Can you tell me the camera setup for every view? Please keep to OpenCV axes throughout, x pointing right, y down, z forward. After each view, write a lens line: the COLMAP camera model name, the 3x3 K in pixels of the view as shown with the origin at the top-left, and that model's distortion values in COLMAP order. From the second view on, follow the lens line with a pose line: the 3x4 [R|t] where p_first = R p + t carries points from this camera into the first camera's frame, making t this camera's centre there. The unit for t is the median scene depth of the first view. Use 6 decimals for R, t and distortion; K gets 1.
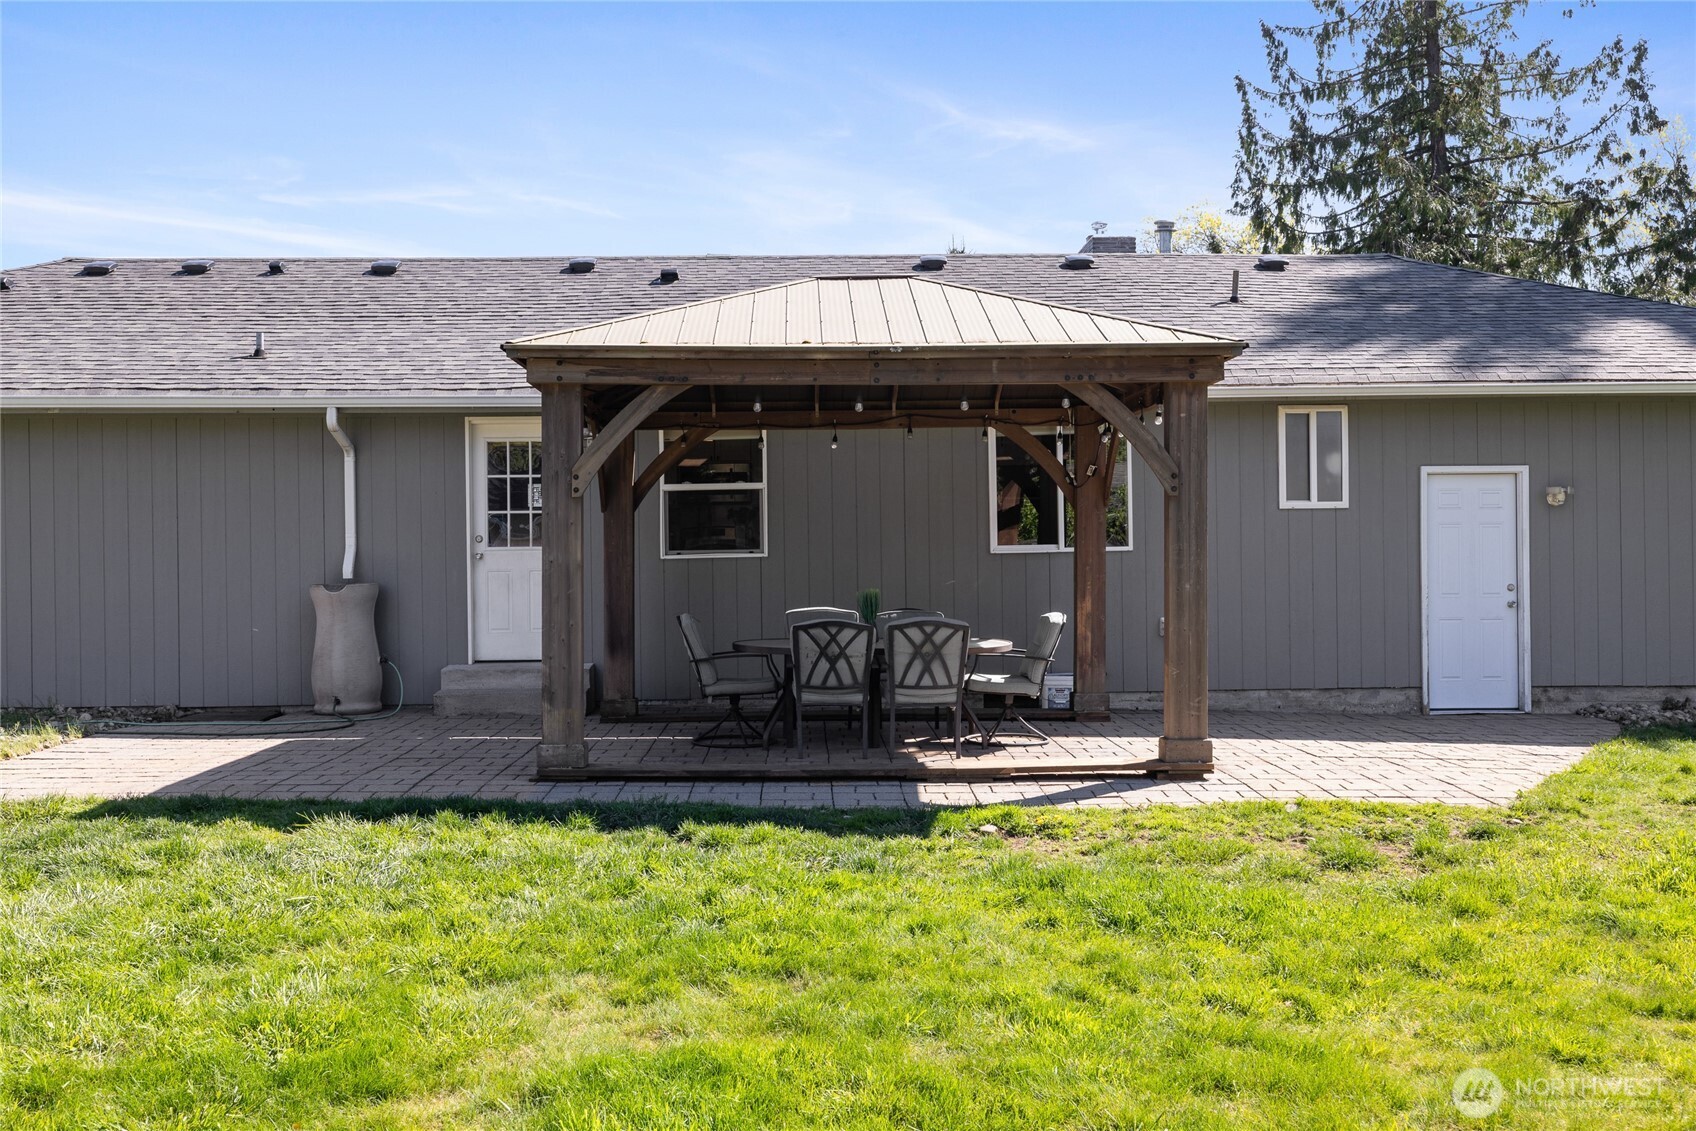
lens RADIAL K [[1666.0, 0, 845.6], [0, 1666.0, 569.0], [0, 0, 1]] dist [-0.001685, 0.000000]
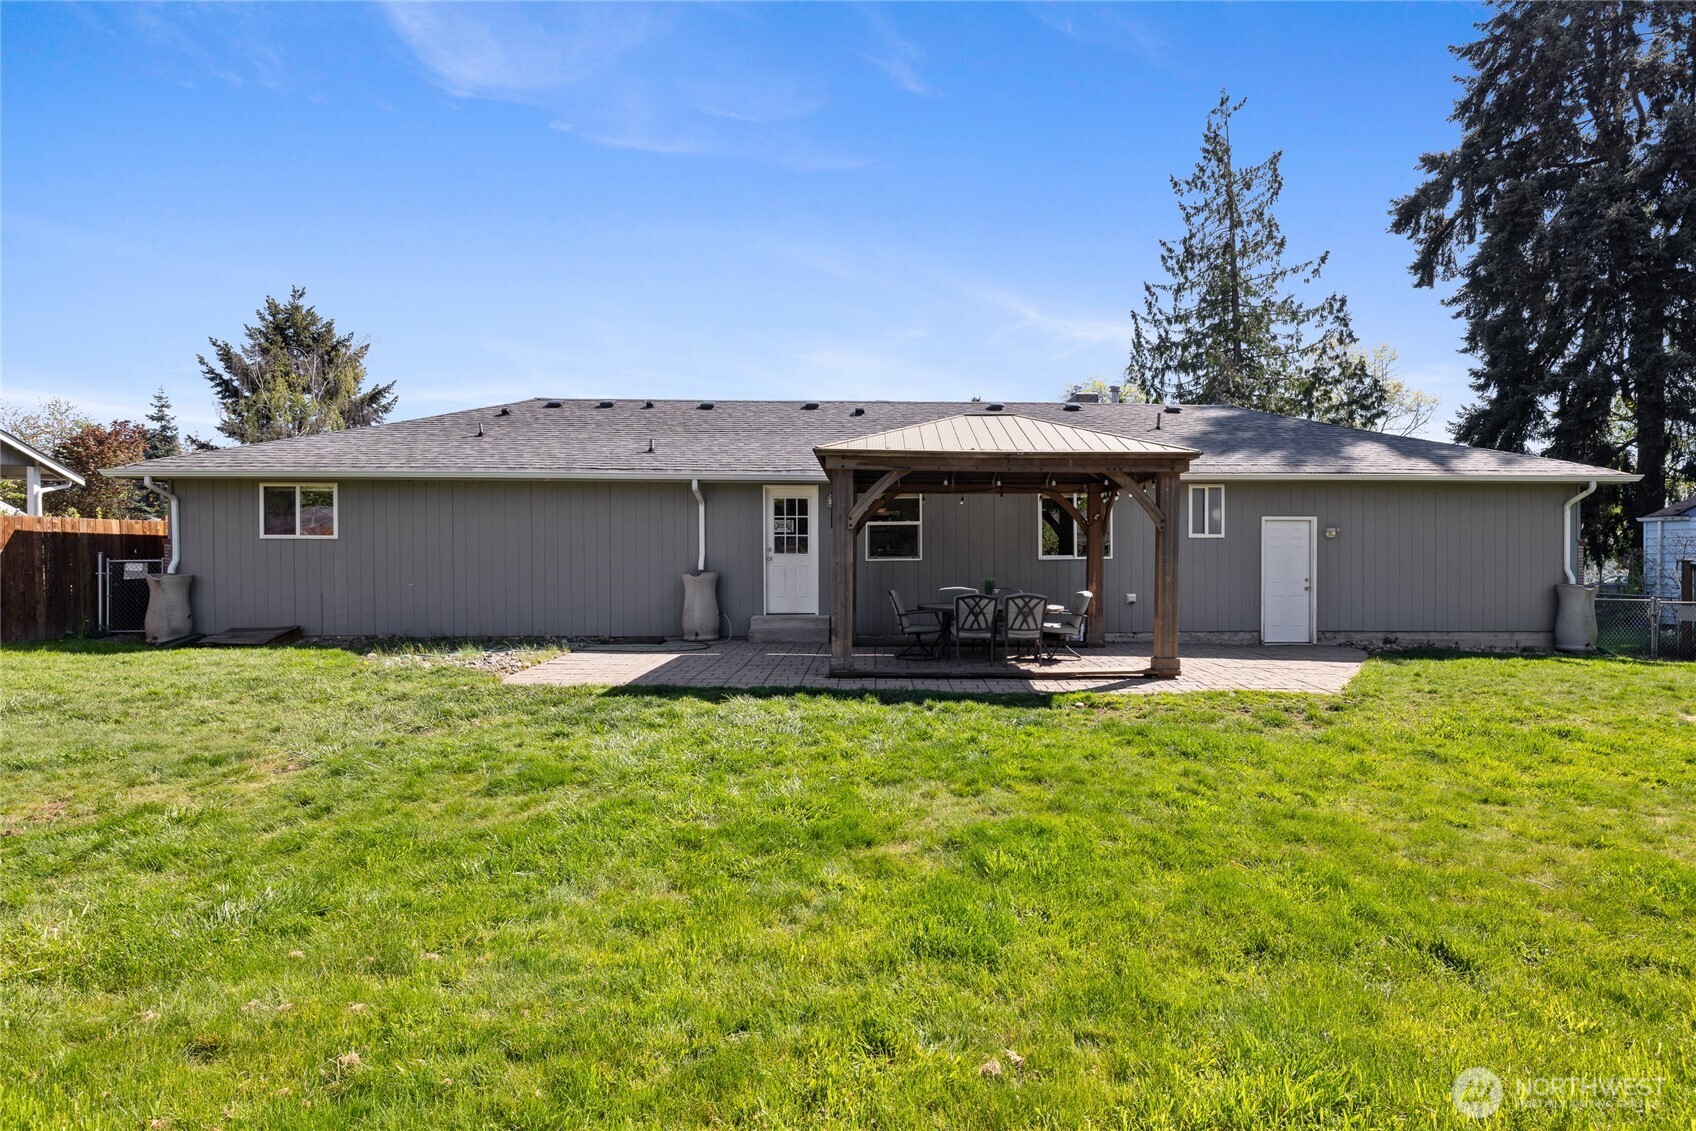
lens RADIAL K [[873.6, 0, 880.0], [0, 873.6, 574.5], [0, 0, 1]] dist [-0.003930, -0.000794]
pose [[0.999686, 0.008868, 0.023448, -0.121940], [-0.009140, 0.999892, 0.011523, -0.002228], [-0.023344, -0.011734, 0.999659, -0.000040]]
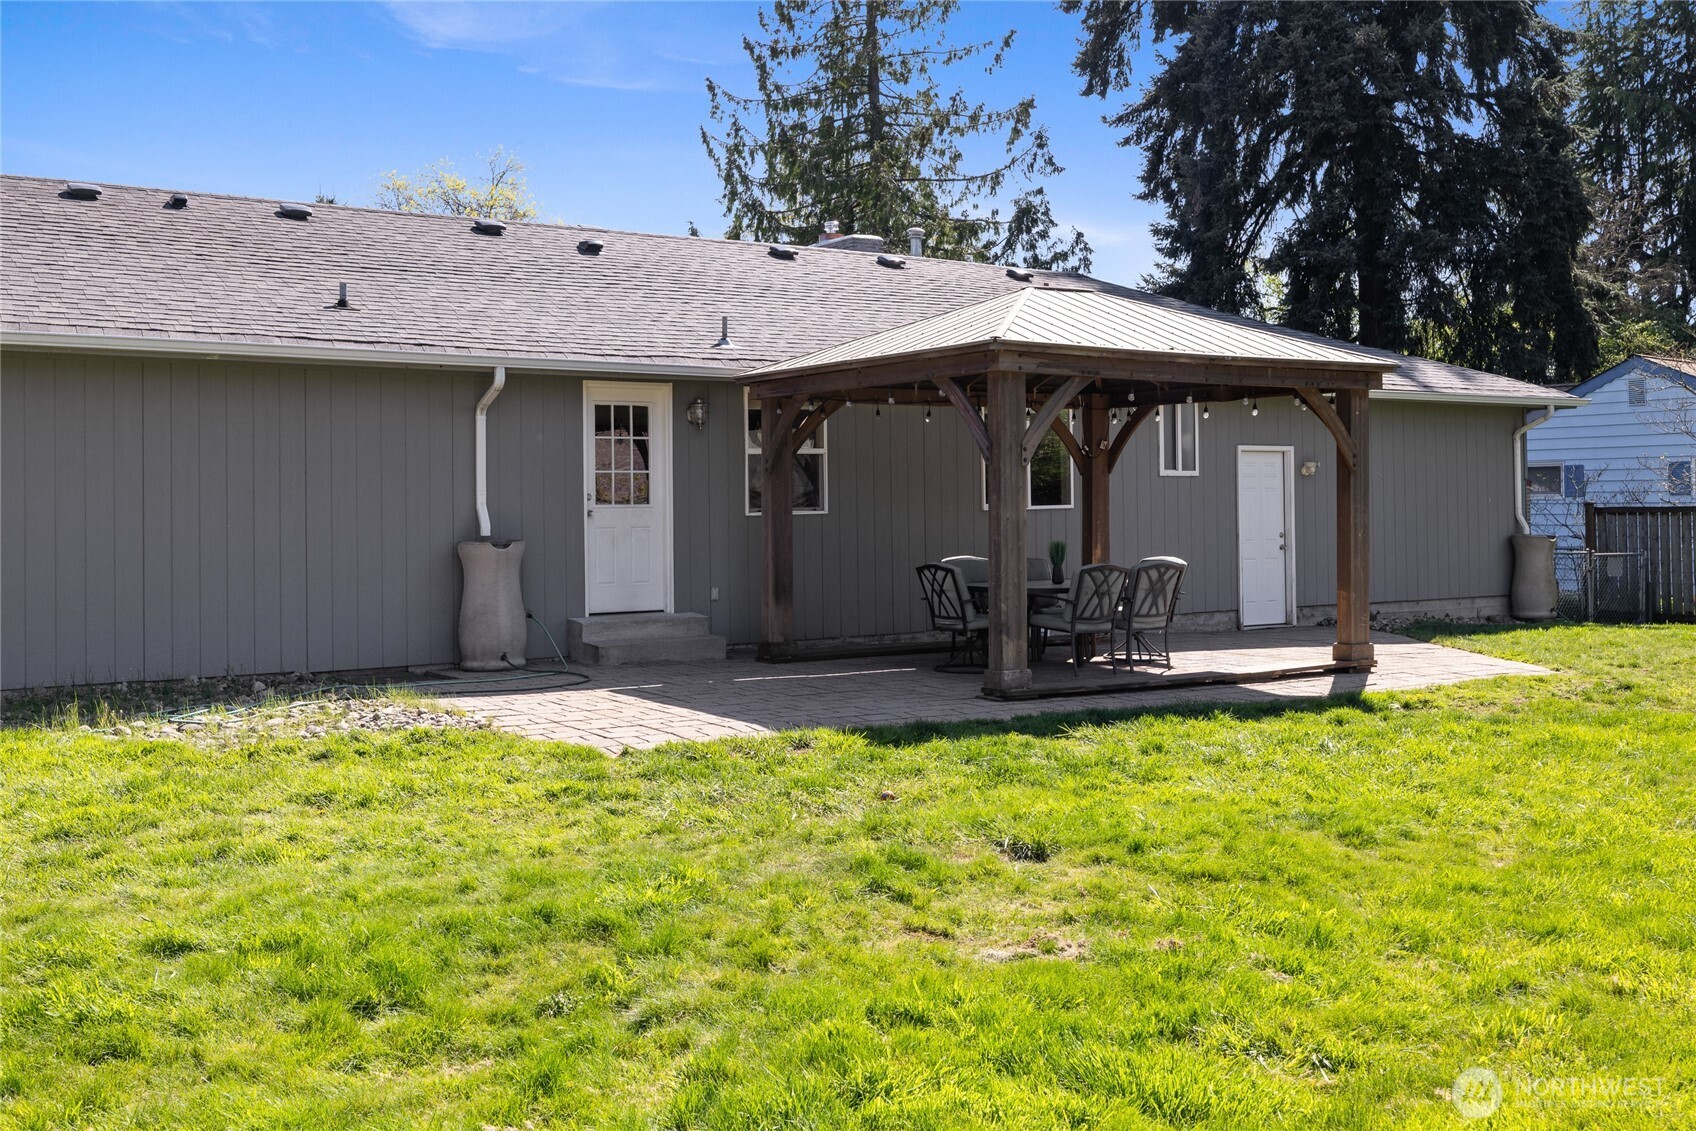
lens RADIAL K [[1666.0, 0, 860.8], [0, 1666.0, 492.0], [0, 0, 1]] dist [-0.001685, 0.000000]
pose [[0.846567, 0.005306, 0.532256, -0.661498], [0.004123, 0.999855, -0.016525, -0.003292], [-0.532266, 0.016184, 0.846422, 0.024808]]
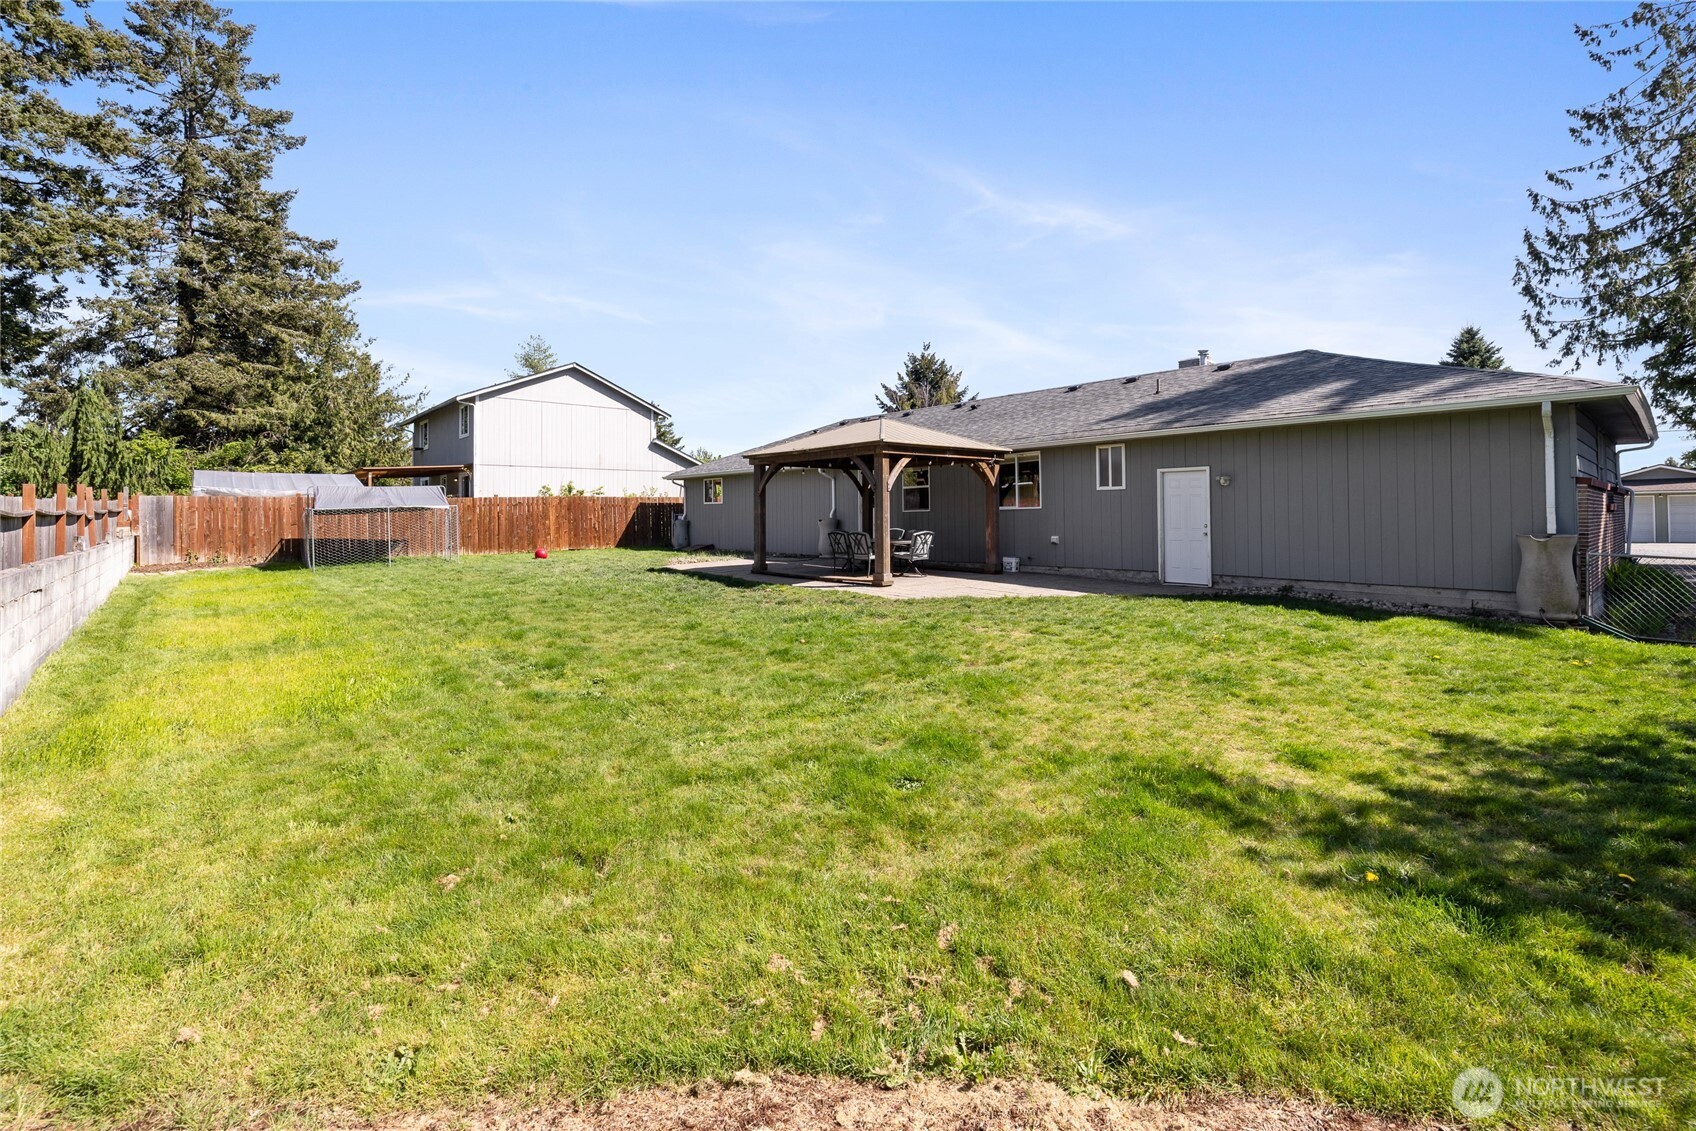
lens RADIAL K [[724.2, 0, 846.5], [0, 724.2, 516.7], [0, 0, 1]] dist [-0.001051, -0.000218]
pose [[0.655416, 0.005970, -0.755244, 0.830462], [0.001015, 0.999961, 0.008786, -0.008965], [0.755267, -0.006525, 0.655385, 0.085899]]
